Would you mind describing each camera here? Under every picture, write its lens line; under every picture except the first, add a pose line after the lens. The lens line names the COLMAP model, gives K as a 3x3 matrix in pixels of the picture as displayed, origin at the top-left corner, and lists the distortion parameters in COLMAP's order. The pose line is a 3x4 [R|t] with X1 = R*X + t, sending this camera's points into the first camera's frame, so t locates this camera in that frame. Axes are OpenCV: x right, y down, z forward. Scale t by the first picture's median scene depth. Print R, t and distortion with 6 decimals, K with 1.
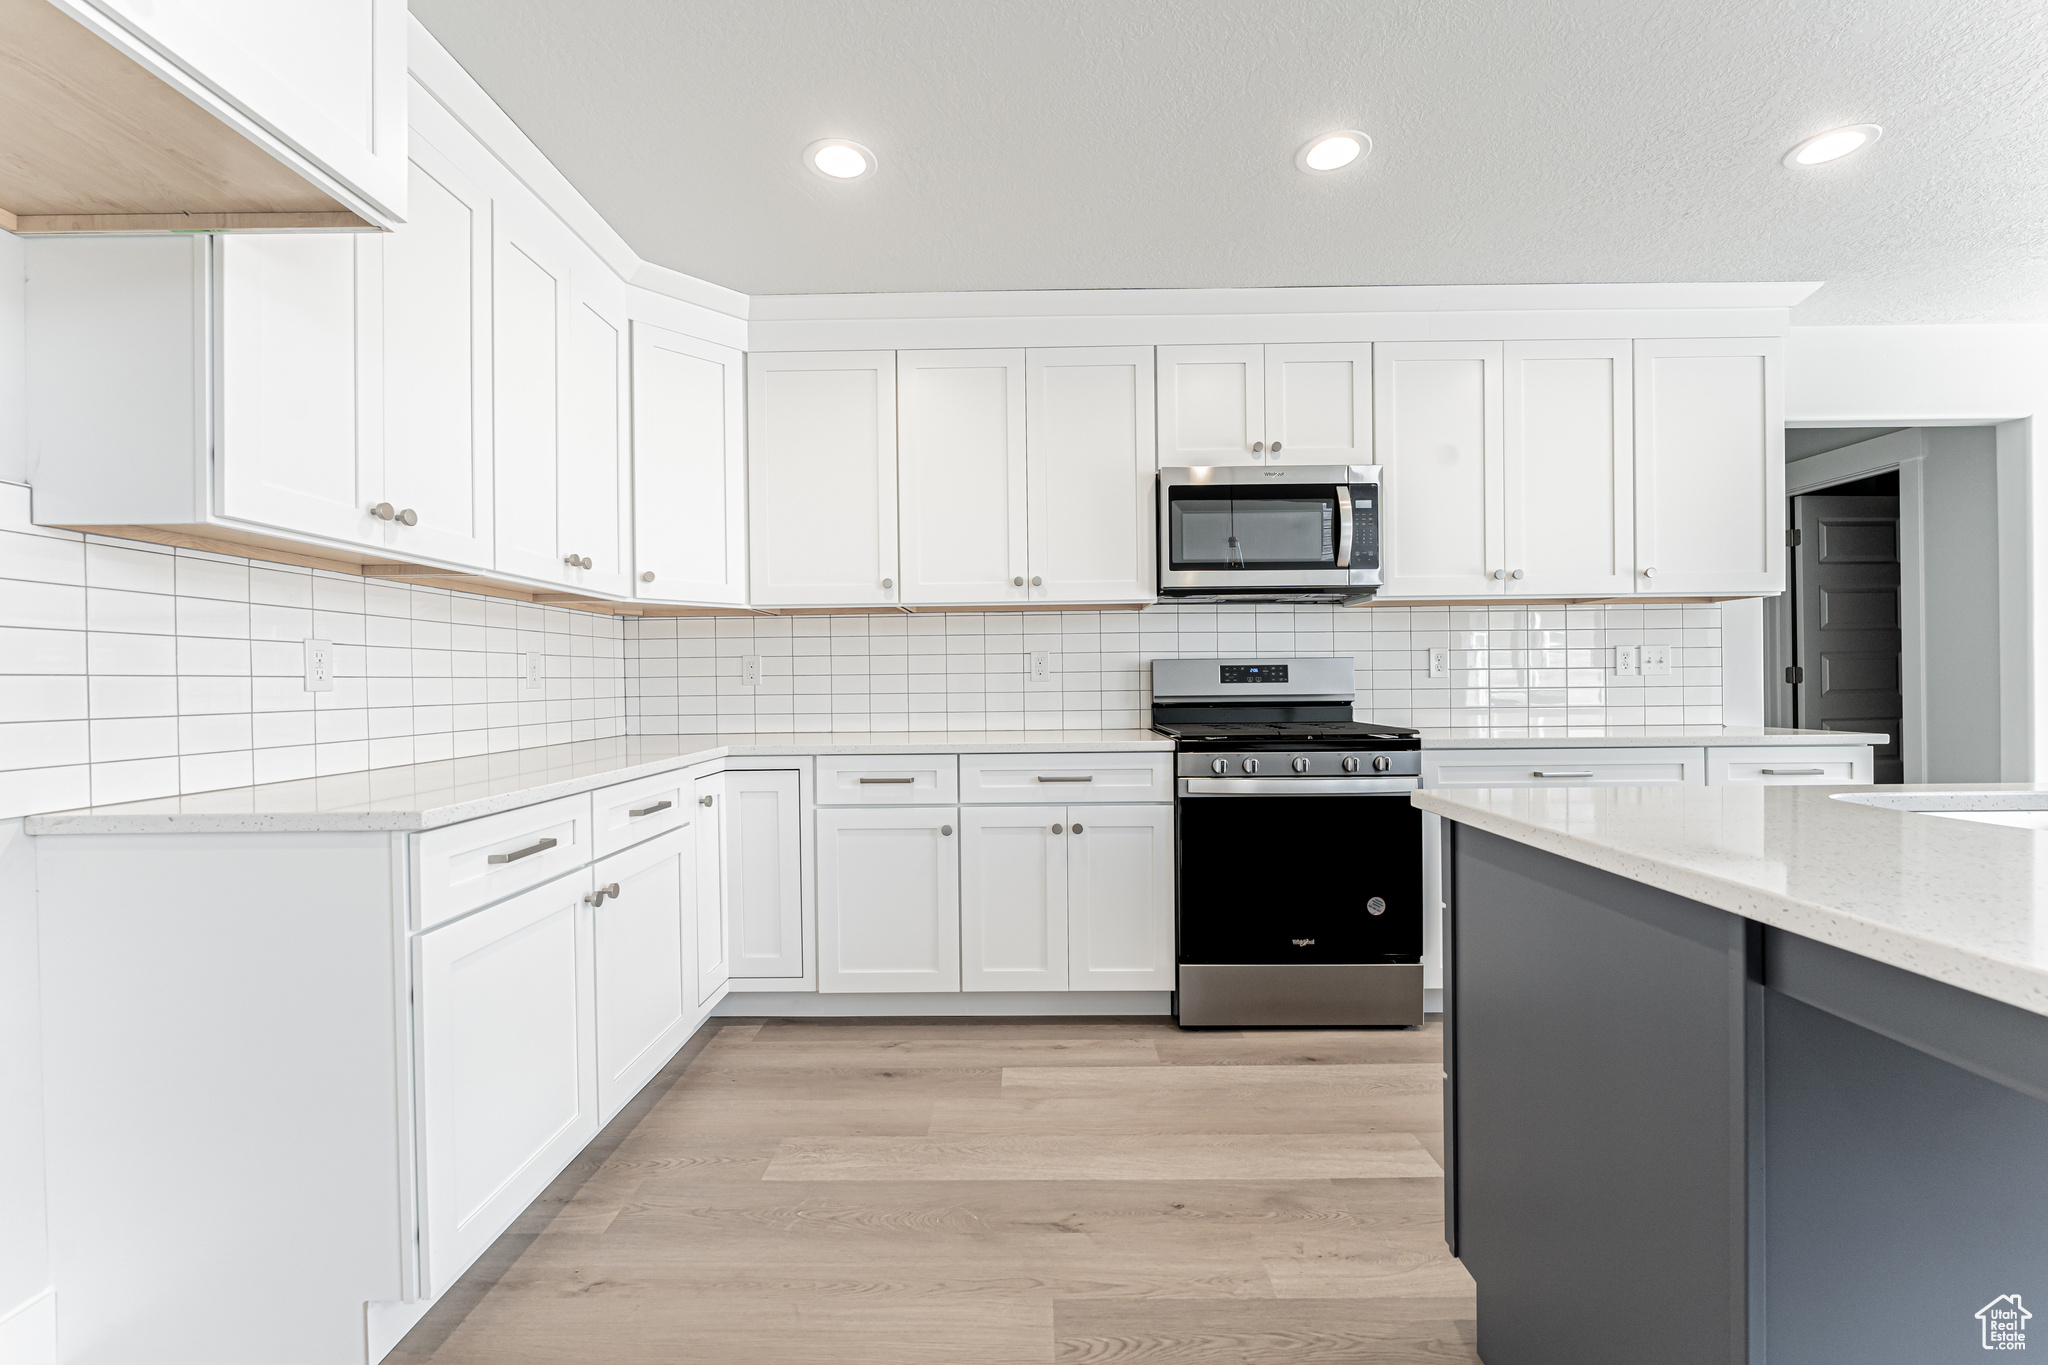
lens RADIAL K [[851.2, 0, 1024.0], [0, 851.2, 682.5], [0, 0, 1]] dist [-0.000934, -0.000081]
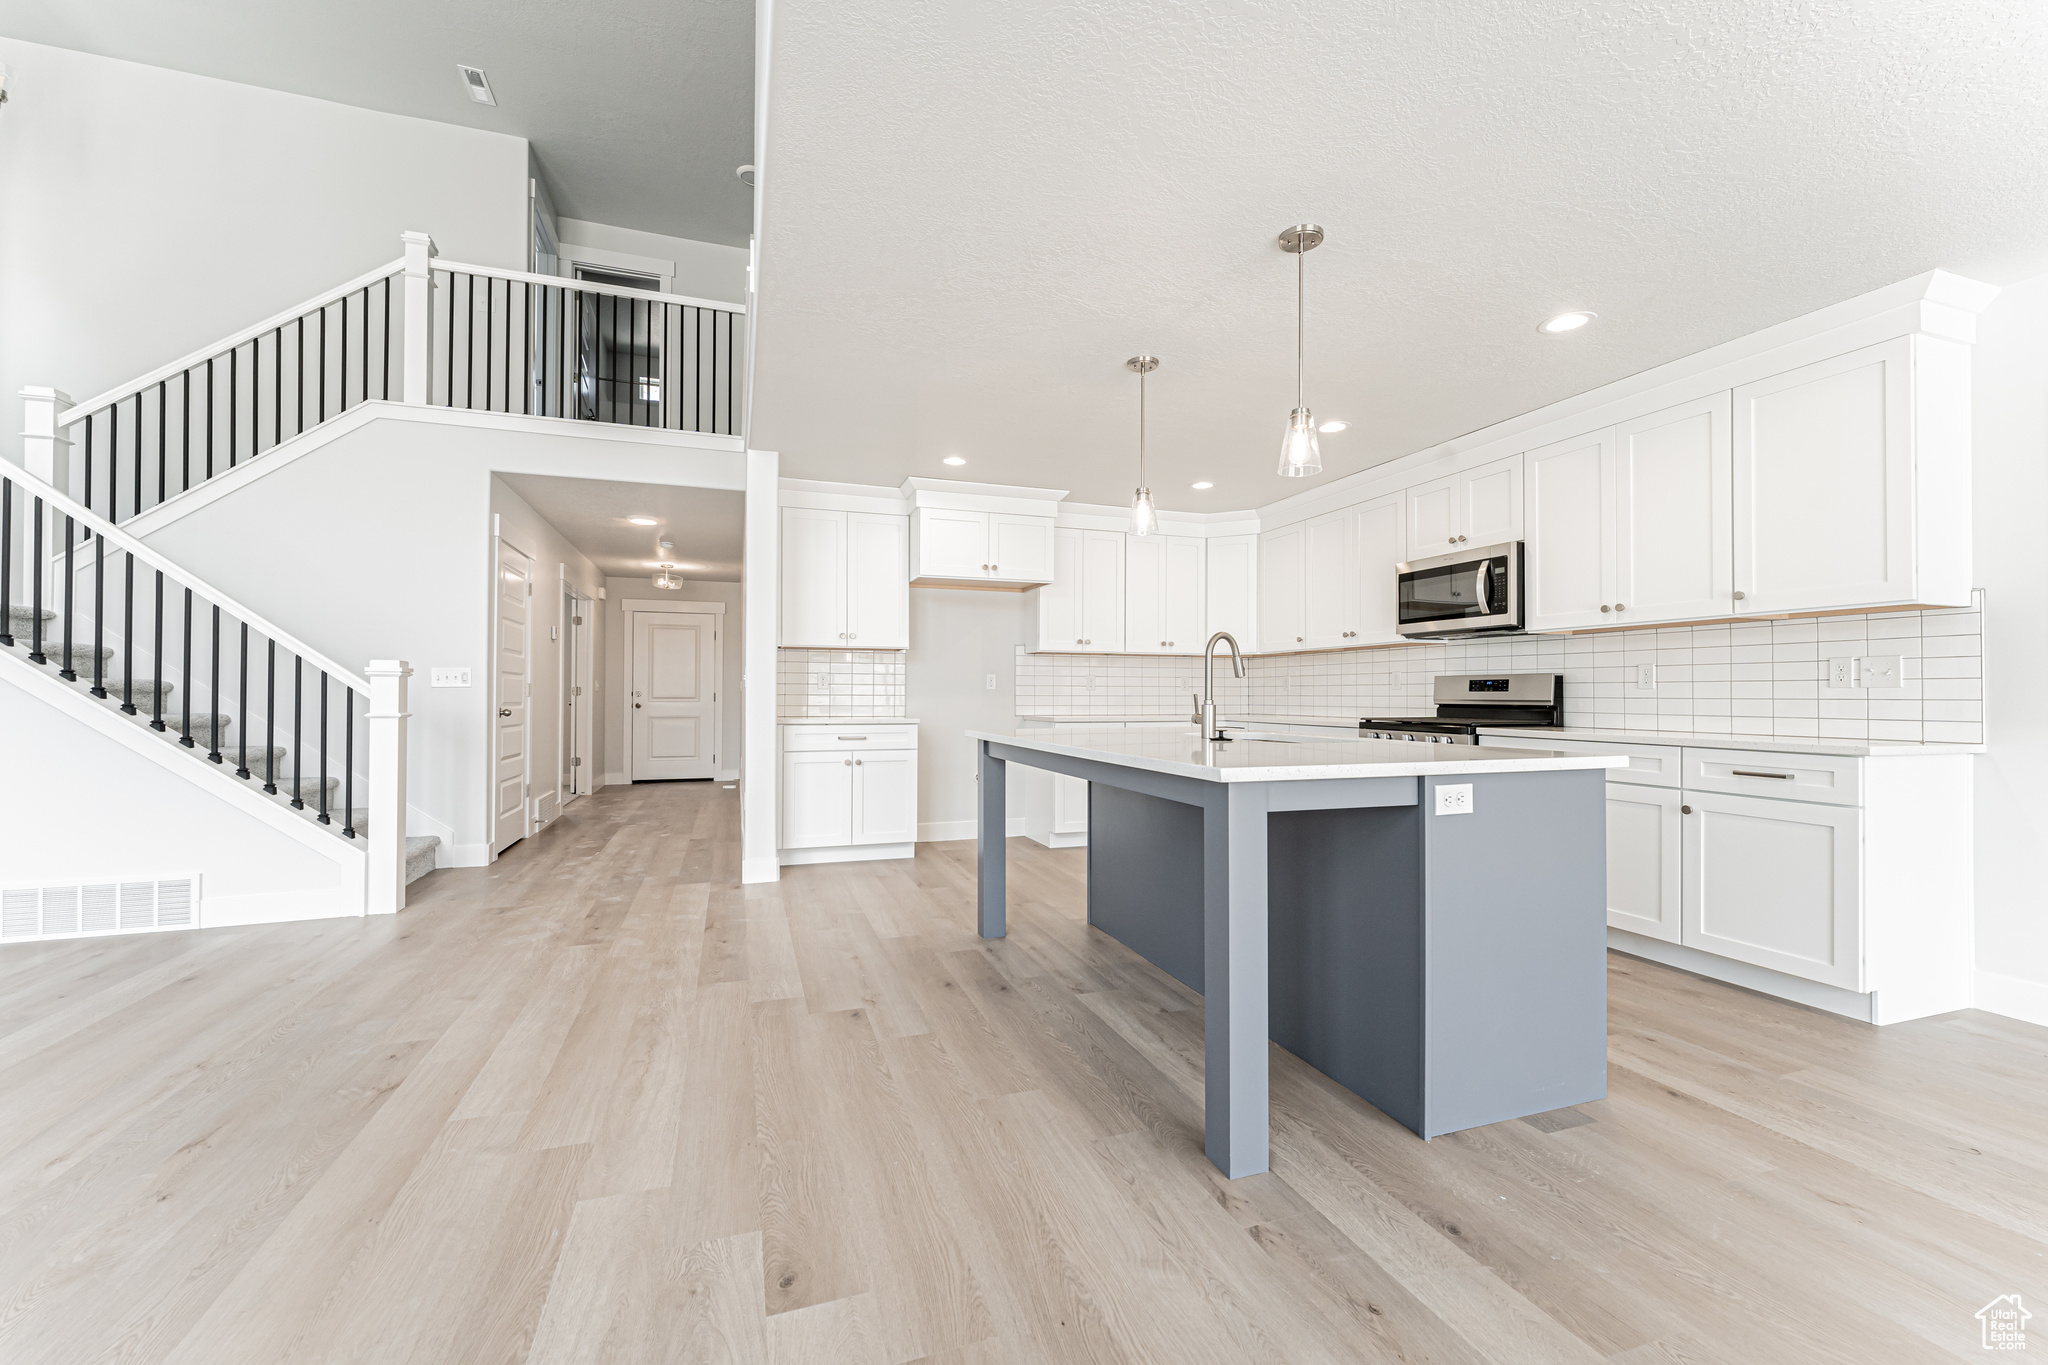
lens RADIAL K [[826.9, 0, 1024.0], [0, 826.9, 682.5], [0, 0, 1]] dist [0.000507, 0.000186]
pose [[0.335075, -0.001509, -0.942190, 1.426073], [-0.008660, 0.999952, -0.004681, -0.001861], [0.942151, 0.009728, 0.335046, -0.243476]]
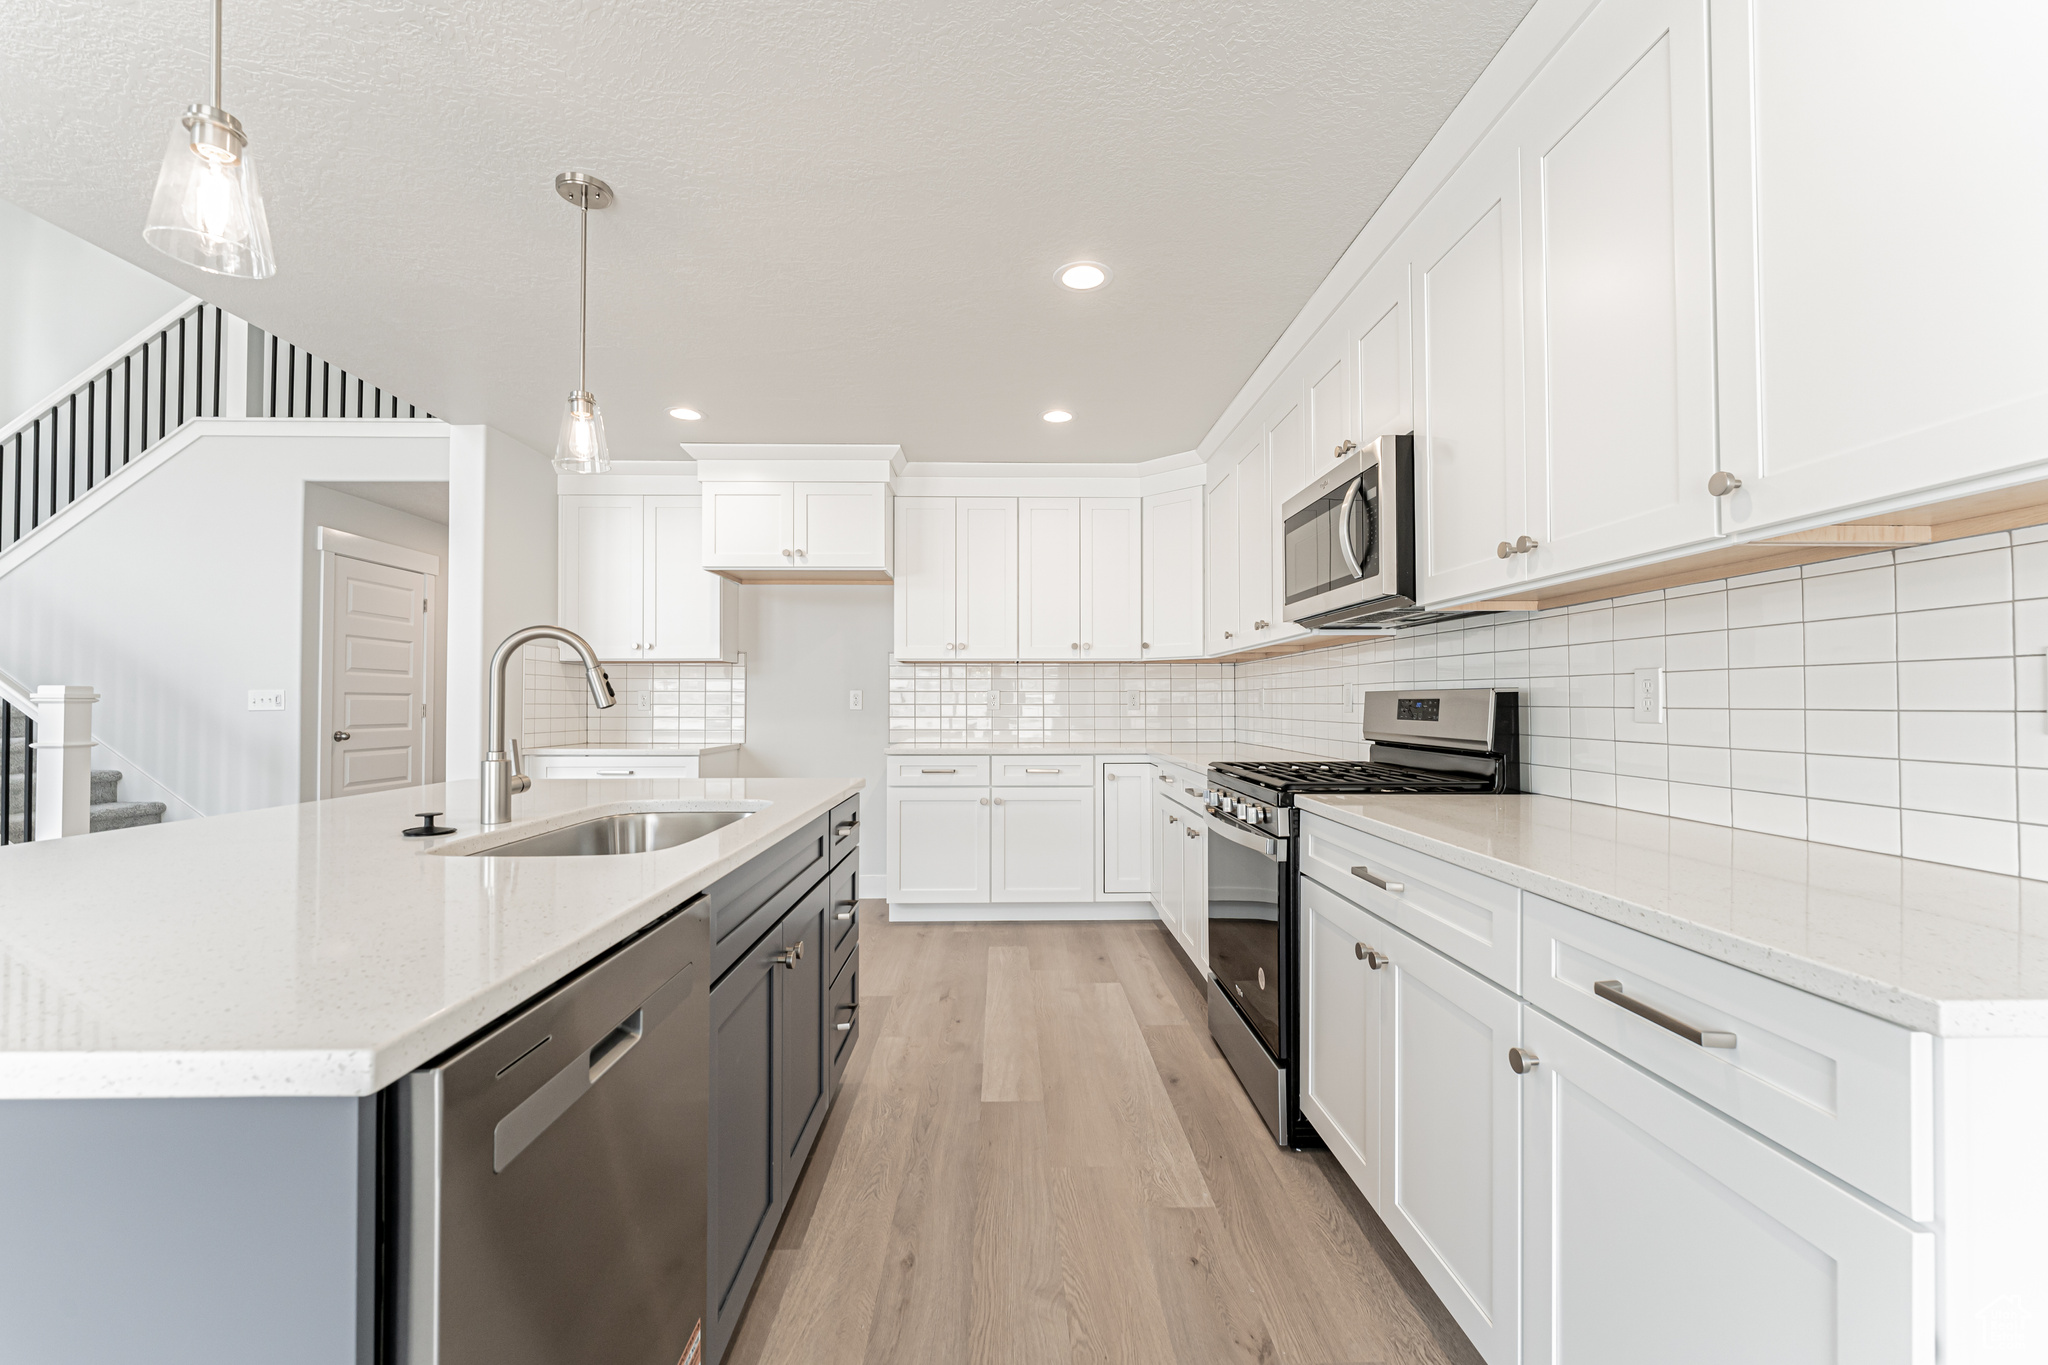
lens RADIAL K [[839.7, 0, 1024.0], [0, 839.7, 682.5], [0, 0, 1]] dist [-0.000591, -0.000394]
pose [[0.032477, -0.012943, -0.999389, 1.117383], [-0.002042, 0.999913, -0.013016, -0.026204], [0.999470, 0.002464, 0.032448, 0.639363]]
